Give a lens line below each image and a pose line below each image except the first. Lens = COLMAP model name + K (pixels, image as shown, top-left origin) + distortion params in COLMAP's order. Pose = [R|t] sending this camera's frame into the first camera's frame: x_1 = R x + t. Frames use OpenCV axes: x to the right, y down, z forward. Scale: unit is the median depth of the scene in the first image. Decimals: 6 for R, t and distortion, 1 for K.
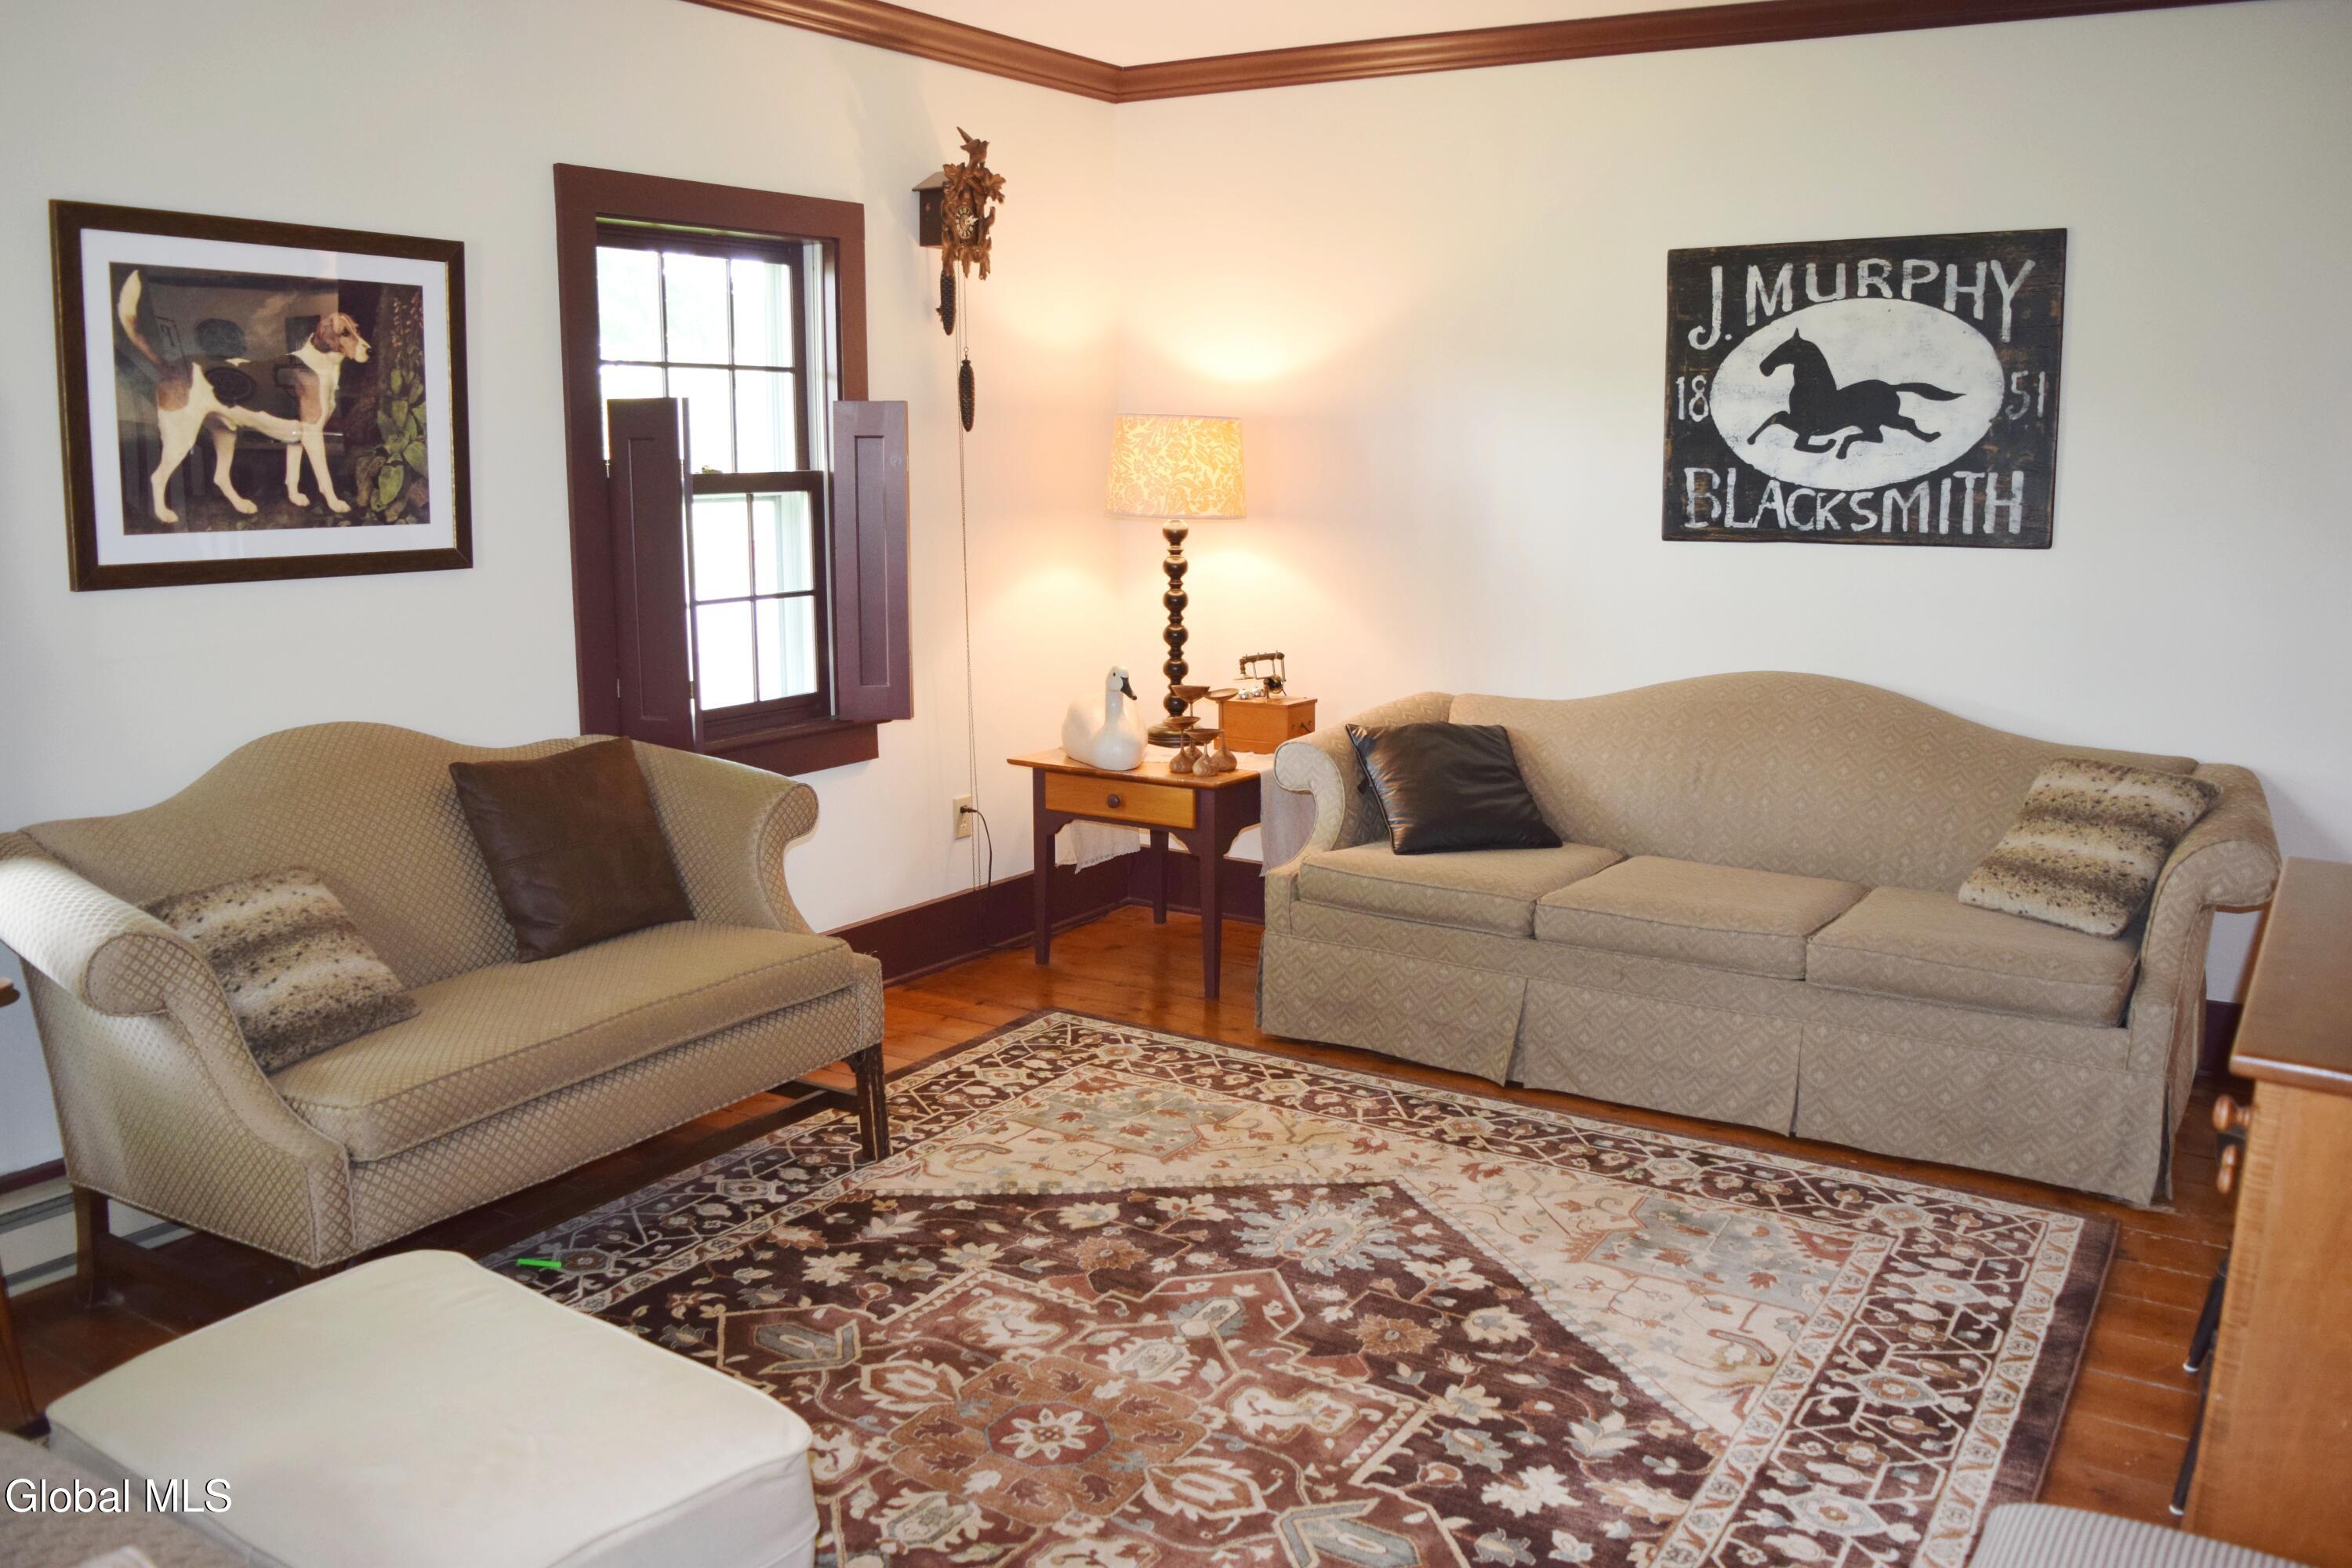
lens RADIAL K [[1847.8, 0, 1181.3], [0, 1847.8, 777.2], [0, 0, 1]] dist [-0.095524, 0.018008]
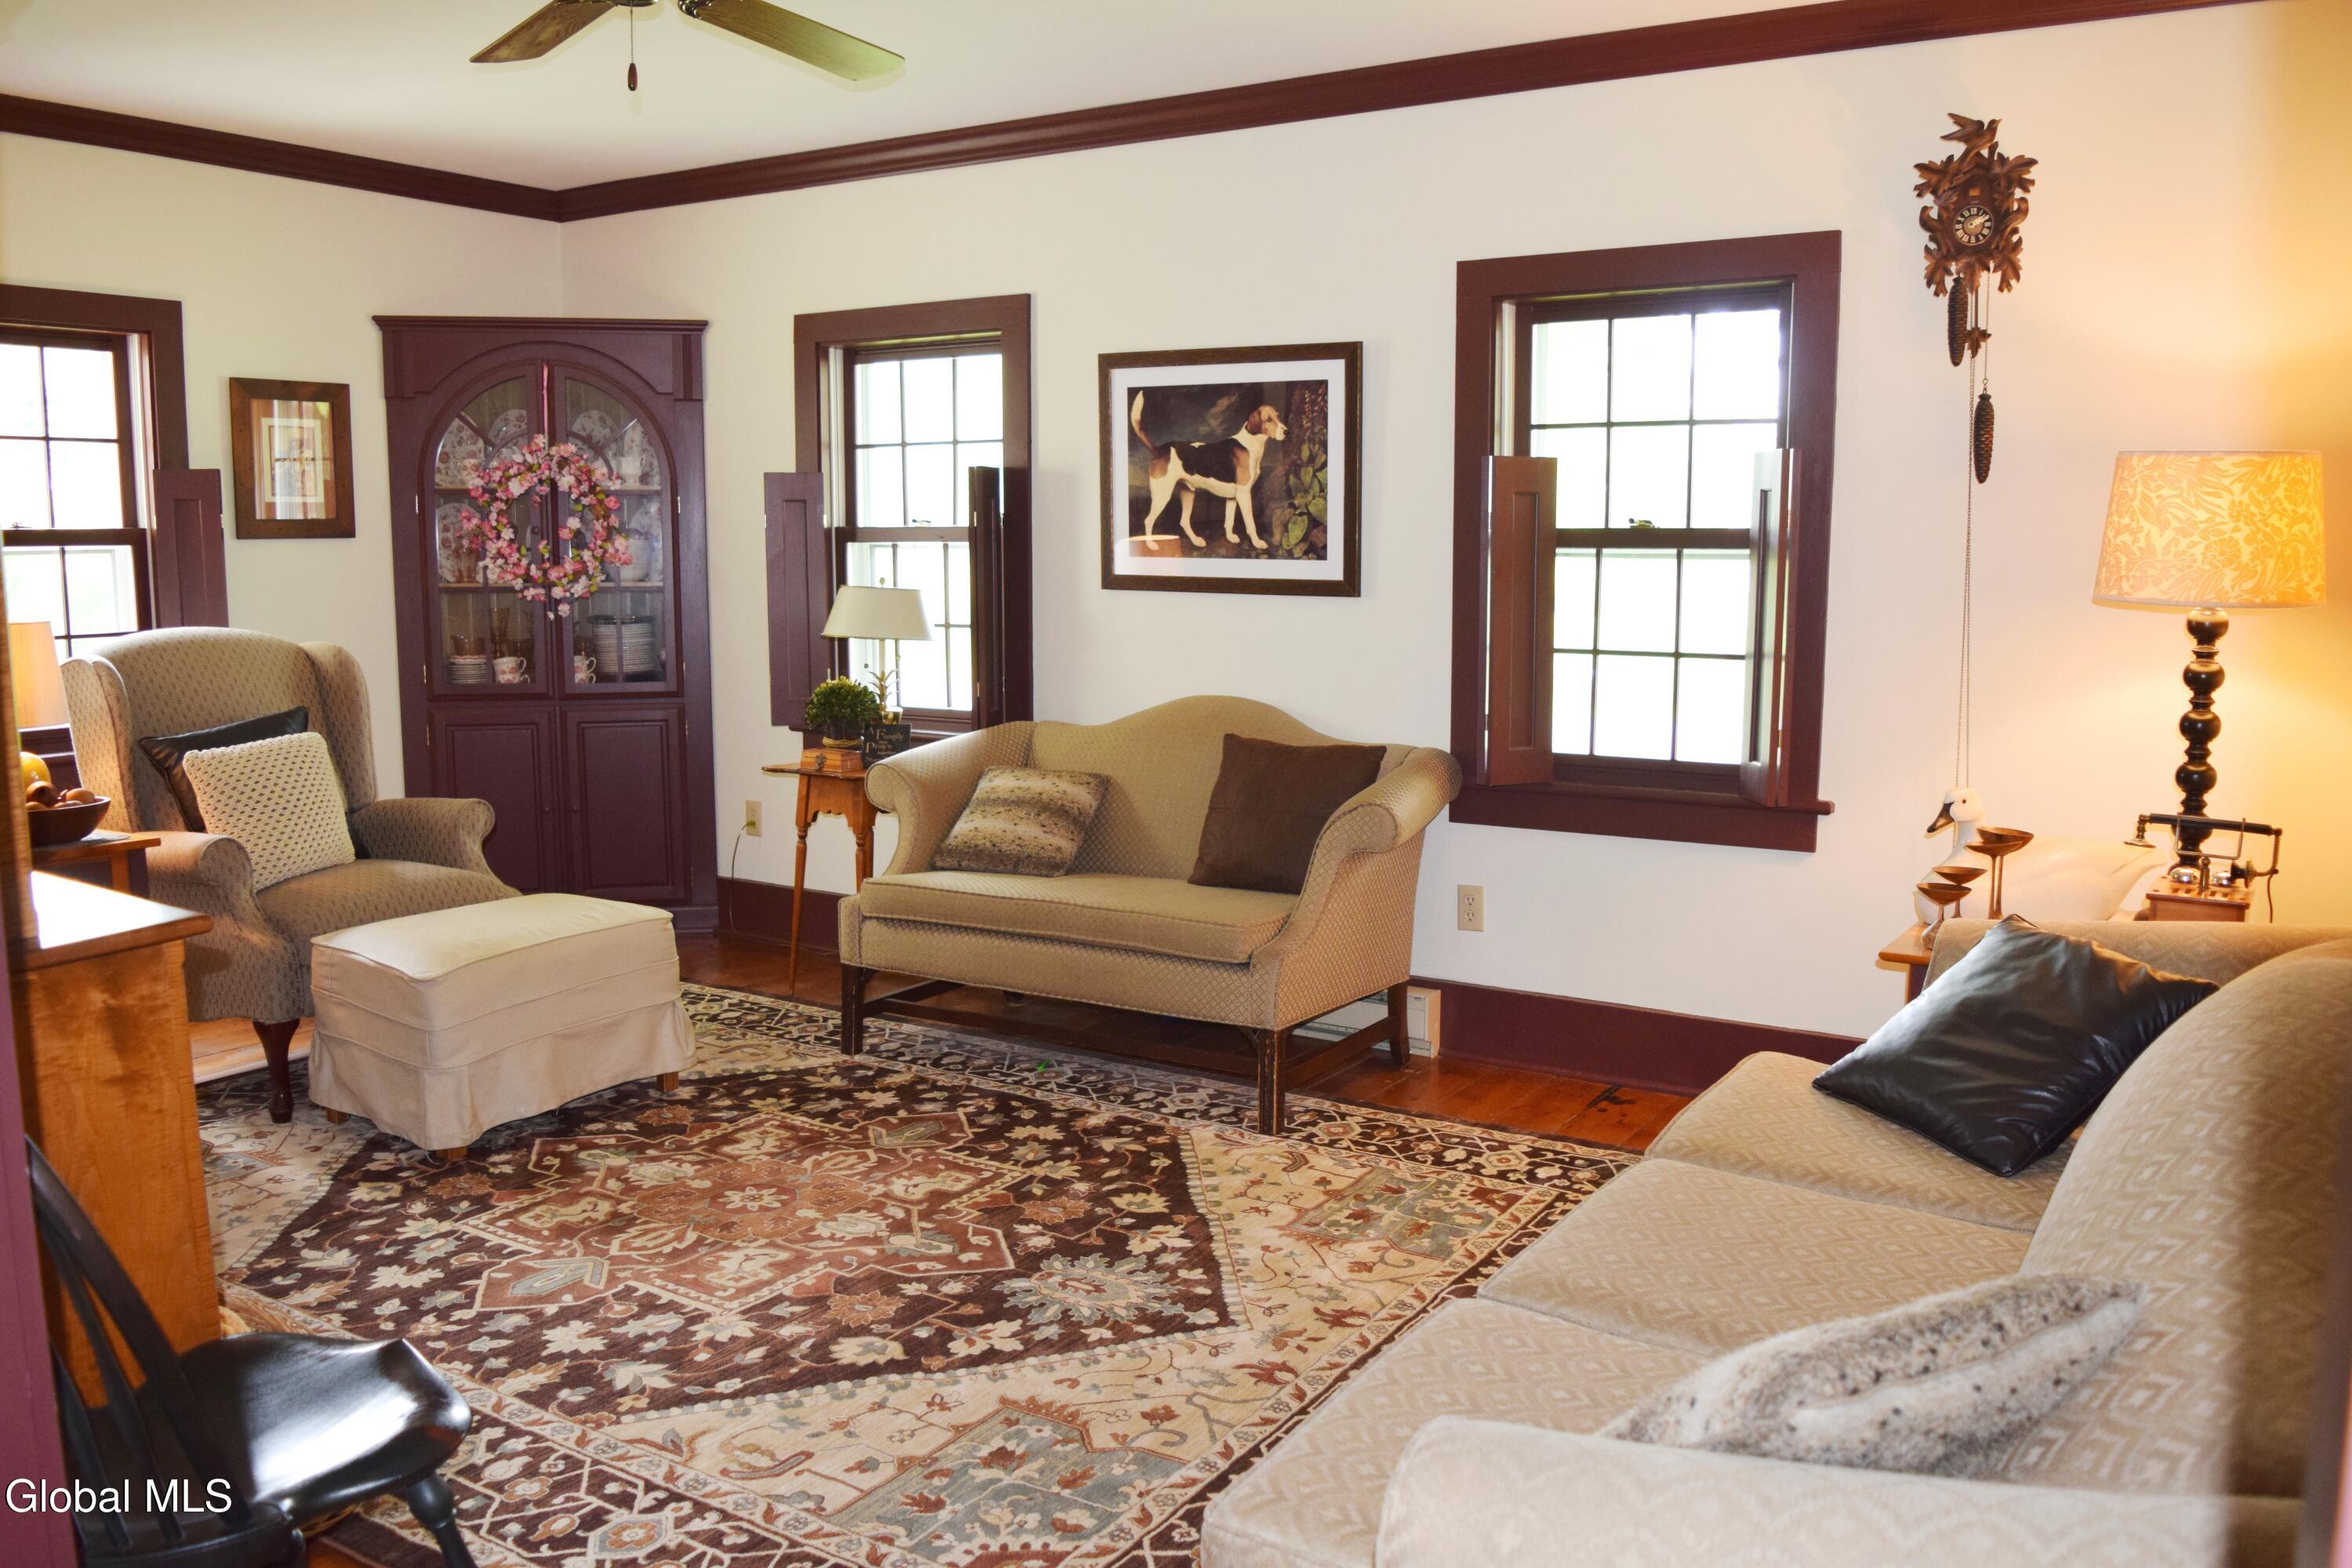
lens RADIAL K [[1847.8, 0, 1181.3], [0, 1847.8, 777.2], [0, 0, 1]] dist [-0.095524, 0.018008]
pose [[0.010351, 0.128192, -0.991695, 0.897803], [-0.175484, 0.976590, 0.124408, -0.130814], [0.984428, 0.172739, 0.032604, 0.859381]]
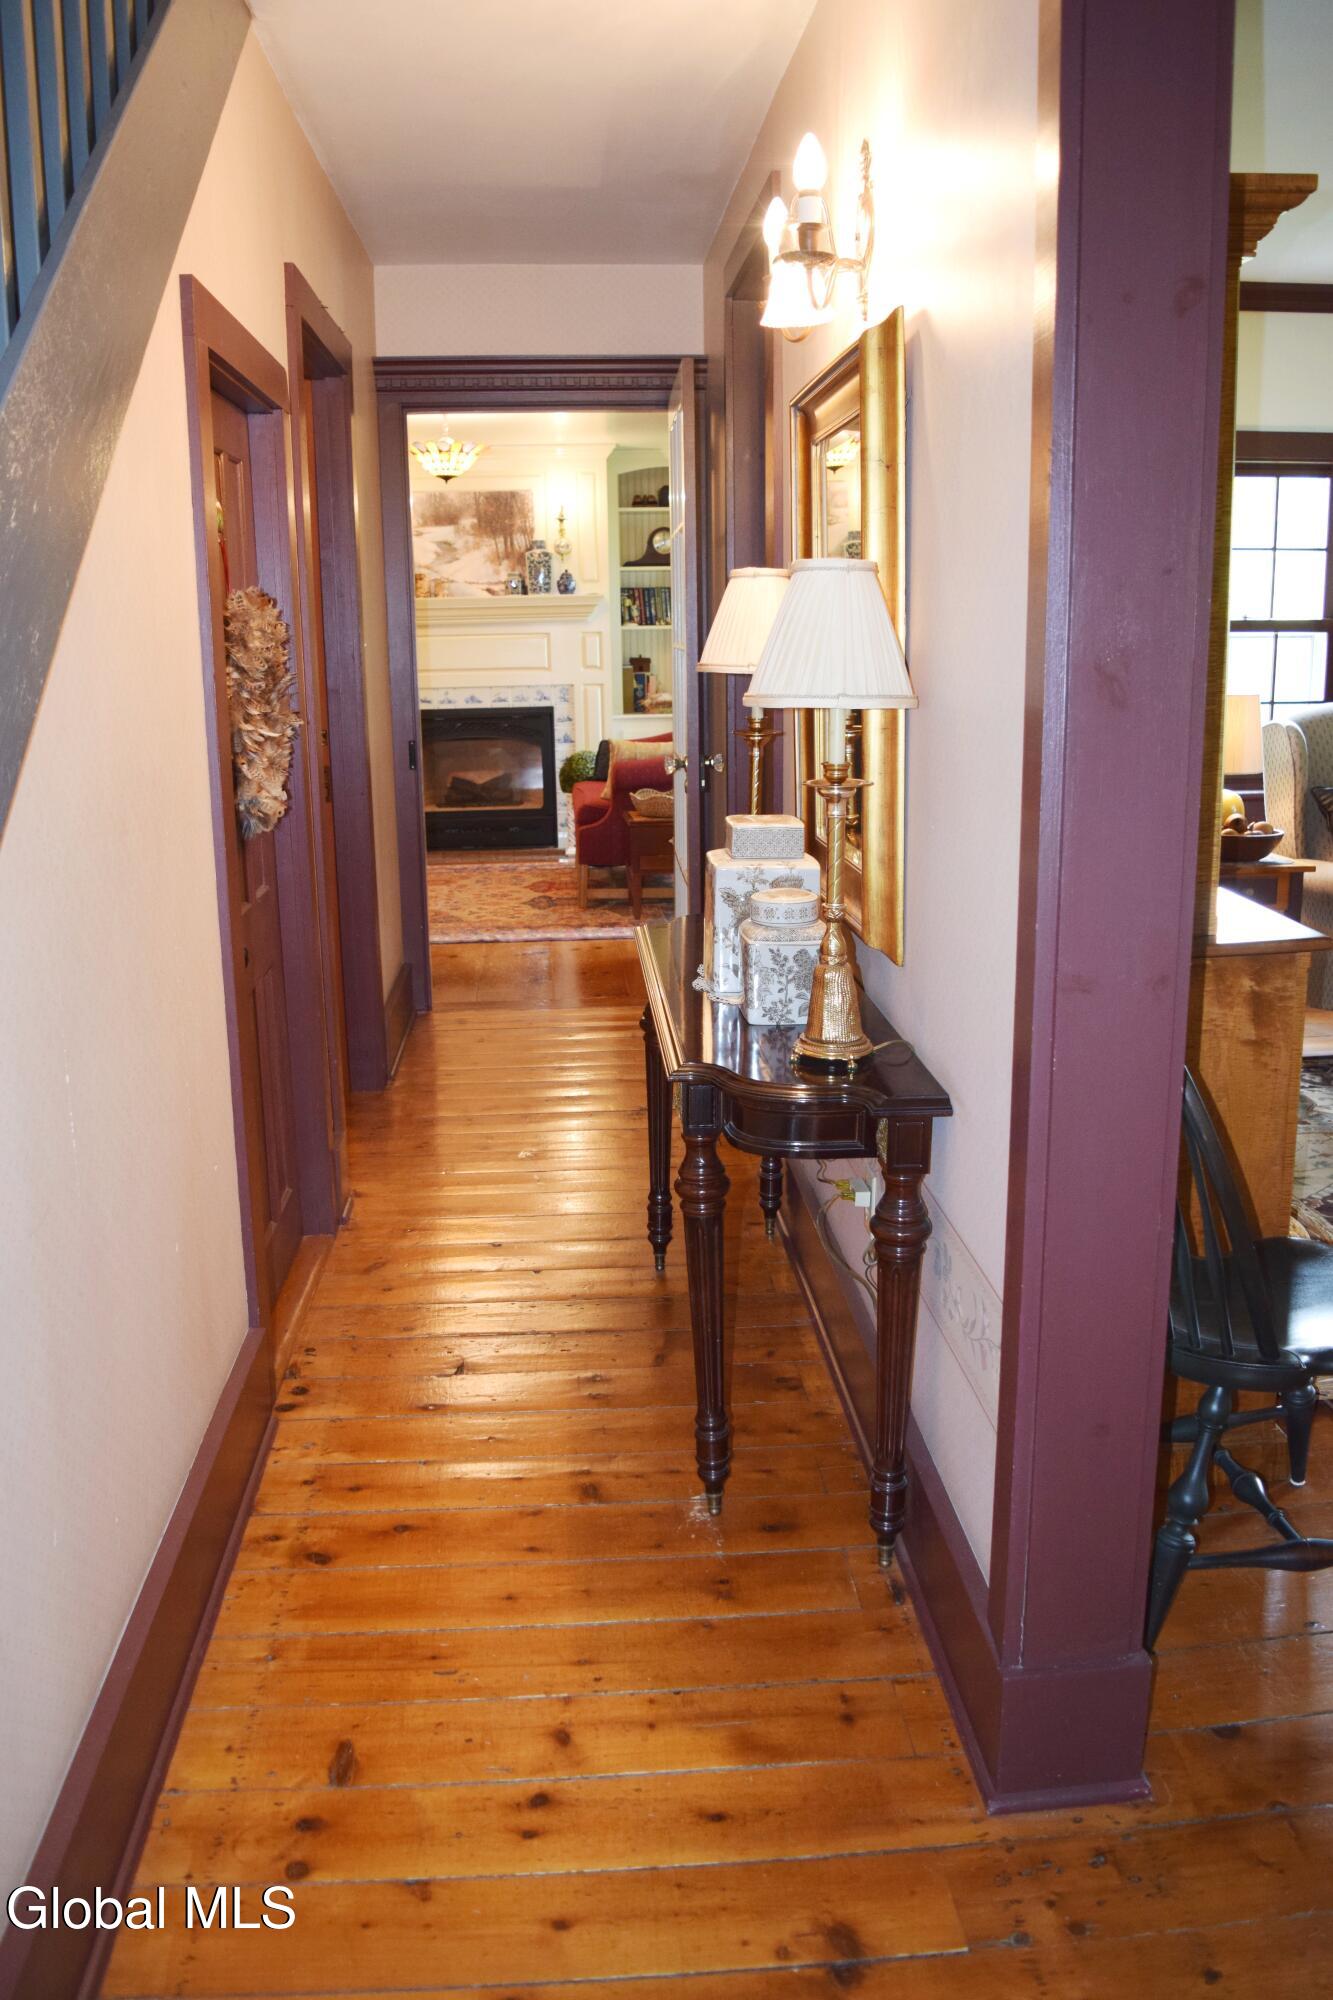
lens RADIAL K [[1571.2, 0, 666.5], [0, 1571.2, 1000.0], [0, 0, 1]] dist [-0.095524, 0.018008]
pose [[-0.793566, 0.157326, -0.587794, 0.974352], [-0.091206, 0.924329, 0.370536, -0.165344], [0.601610, 0.347655, -0.719167, 0.907037]]
